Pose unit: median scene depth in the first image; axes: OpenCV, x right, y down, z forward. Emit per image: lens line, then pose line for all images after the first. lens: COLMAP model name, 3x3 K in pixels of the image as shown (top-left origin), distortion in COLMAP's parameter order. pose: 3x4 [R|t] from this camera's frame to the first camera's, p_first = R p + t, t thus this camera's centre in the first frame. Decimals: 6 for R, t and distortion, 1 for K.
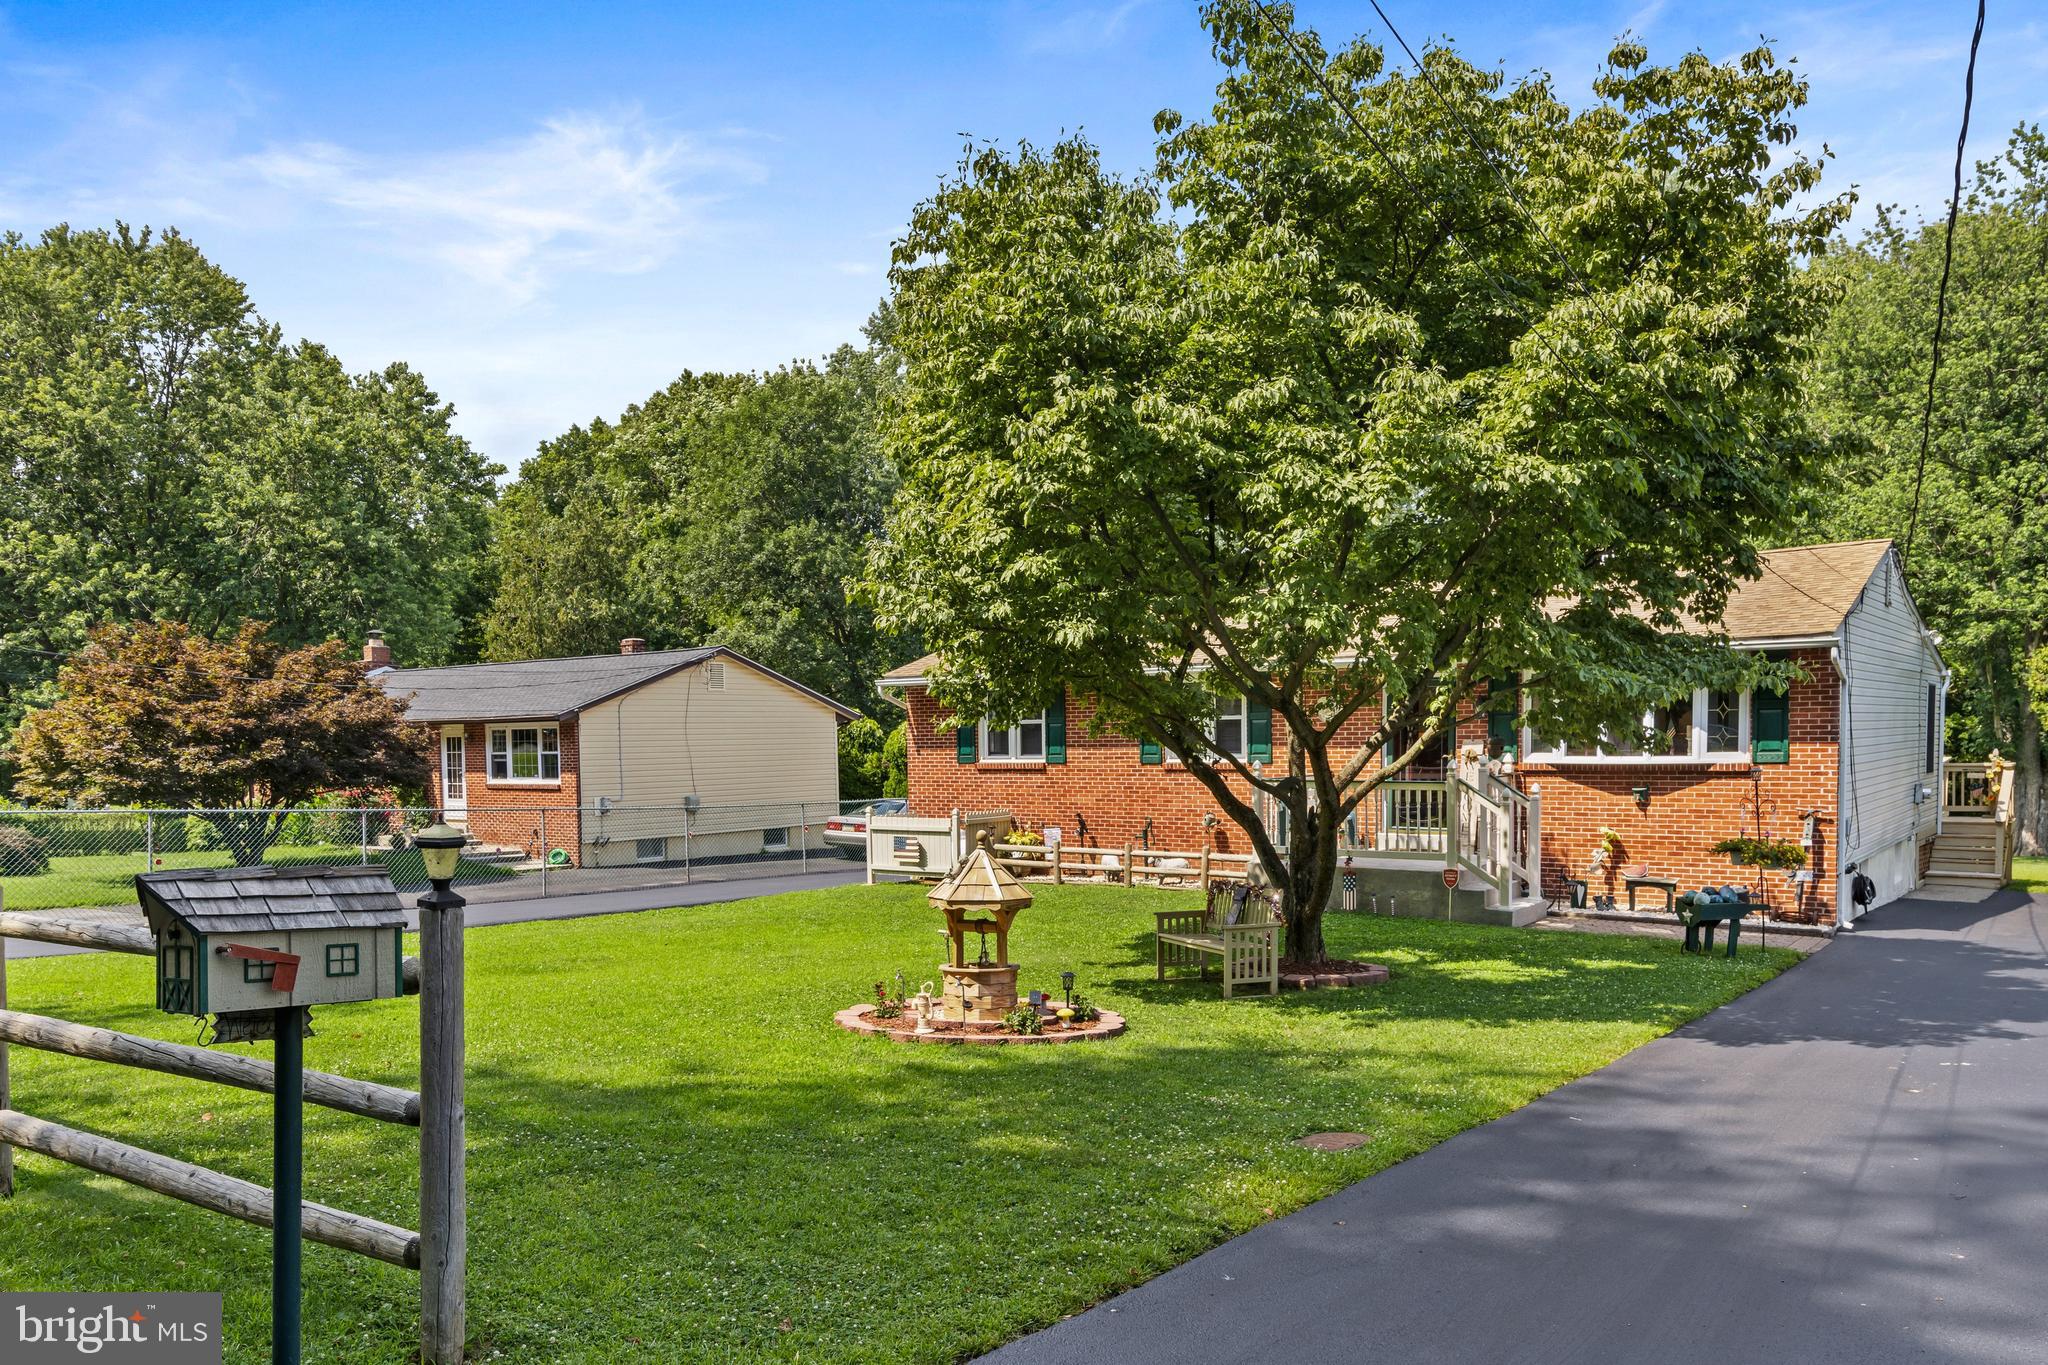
lens RADIAL K [[1469.9, 0, 997.0], [0, 1469.9, 835.4], [0, 0, 1]] dist [-0.001443, 0.001142]
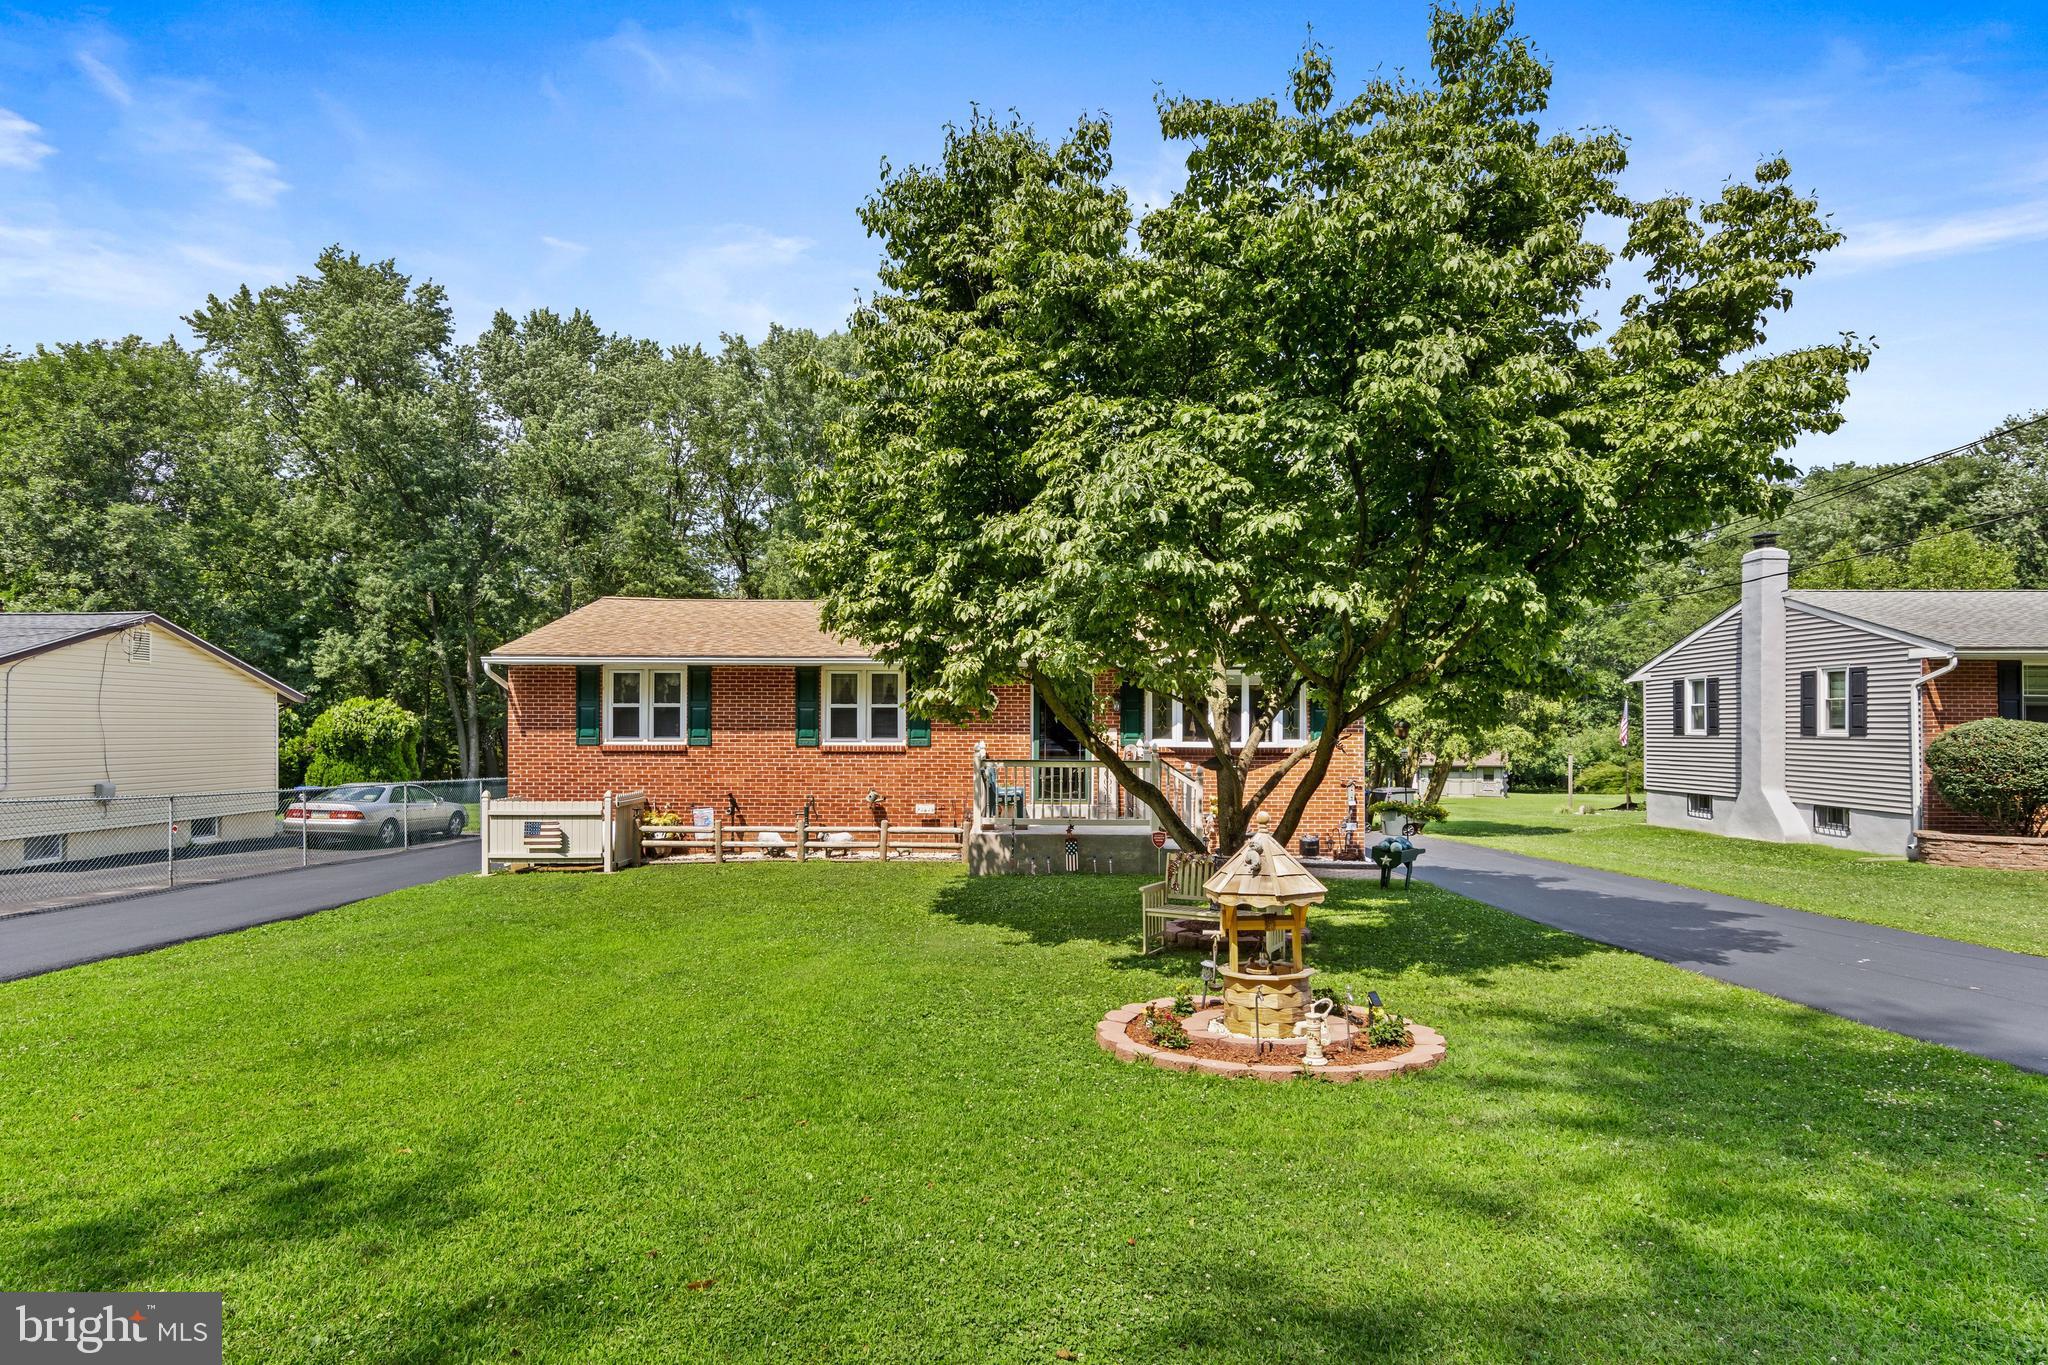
lens RADIAL K [[1058.1, 0, 1018.4], [0, 1058.1, 723.3], [0, 0, 1]] dist [0.011531, -0.000155]
pose [[0.796337, 0.020782, 0.604496, -0.251273], [0.026442, 0.997258, -0.069119, -0.007674], [-0.604275, 0.071026, 0.793604, 0.291917]]
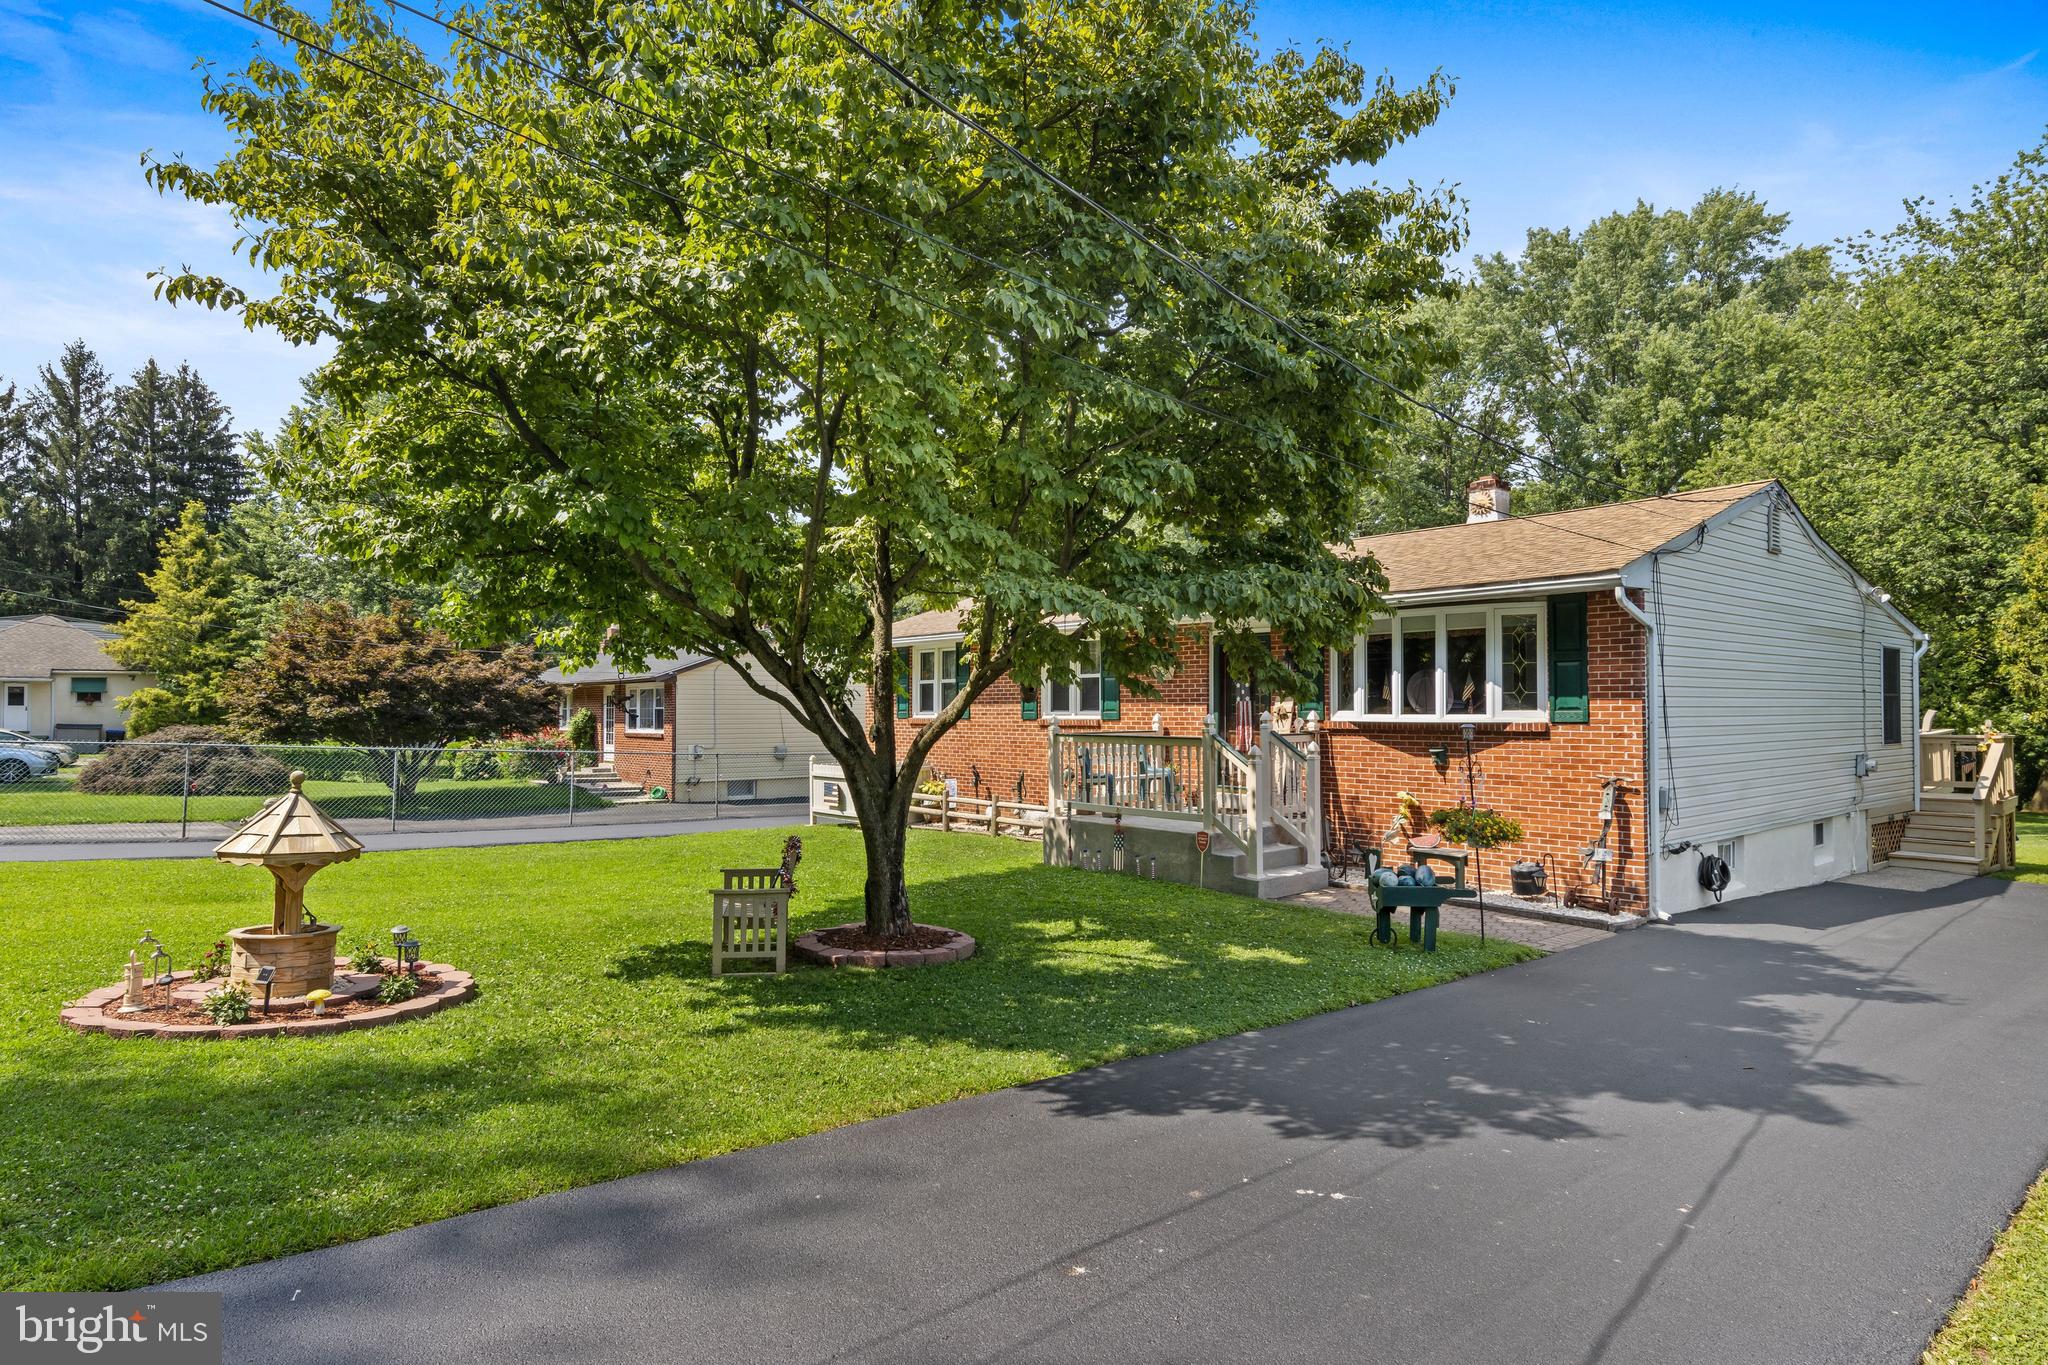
lens RADIAL K [[1119.9, 0, 1010.9], [0, 1119.9, 687.0], [0, 0, 1]] dist [0.001836, 0.001616]
pose [[0.977238, 0.008848, -0.211960, 0.269601], [-0.027278, 0.996077, -0.084186, -0.004160], [0.210384, 0.088052, 0.973645, 0.220371]]
